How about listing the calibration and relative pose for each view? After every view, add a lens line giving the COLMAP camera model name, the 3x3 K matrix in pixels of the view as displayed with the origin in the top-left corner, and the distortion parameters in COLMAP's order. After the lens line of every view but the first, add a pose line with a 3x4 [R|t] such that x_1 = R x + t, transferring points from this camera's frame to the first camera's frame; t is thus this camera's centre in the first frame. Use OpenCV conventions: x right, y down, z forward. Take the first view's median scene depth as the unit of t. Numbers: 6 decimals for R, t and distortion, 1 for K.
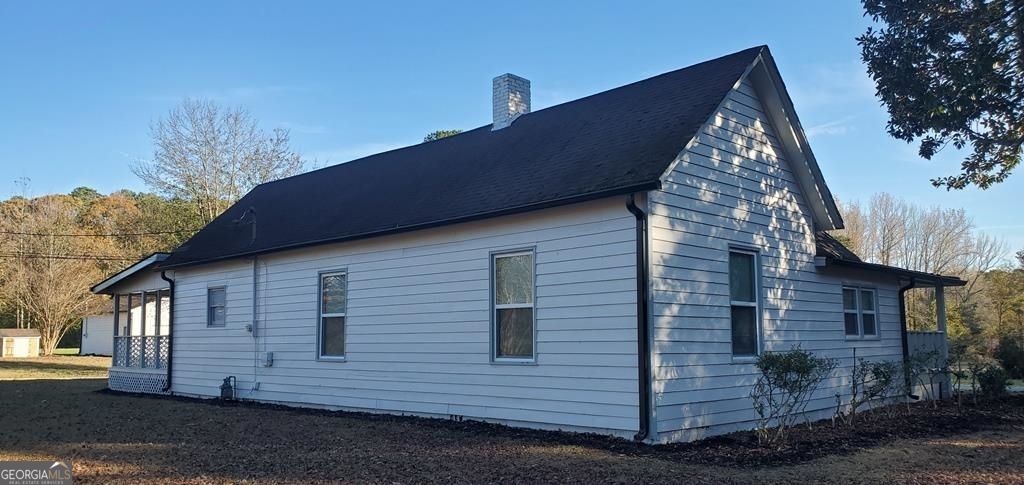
lens RADIAL K [[814.0, 0, 512.0], [0, 814.0, 242.5], [0, 0, 1]] dist [0.039948, -0.005043]
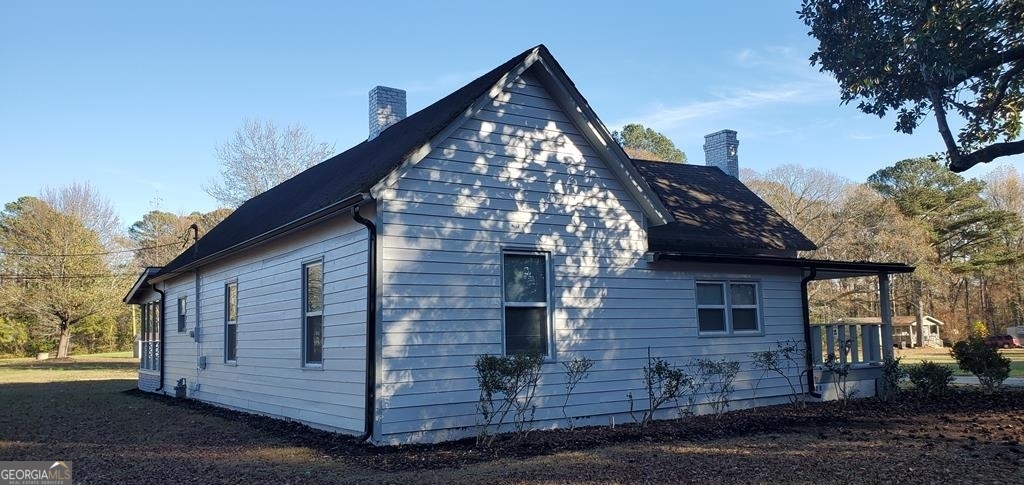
lens RADIAL K [[818.9, 0, 531.9], [0, 818.9, 242.6], [0, 0, 1]] dist [0.306368, -0.762342]
pose [[0.979363, -0.039706, -0.198172, 0.475970], [0.042451, 0.999052, 0.009617, -0.012266], [0.197603, -0.017832, 0.980120, -0.005358]]
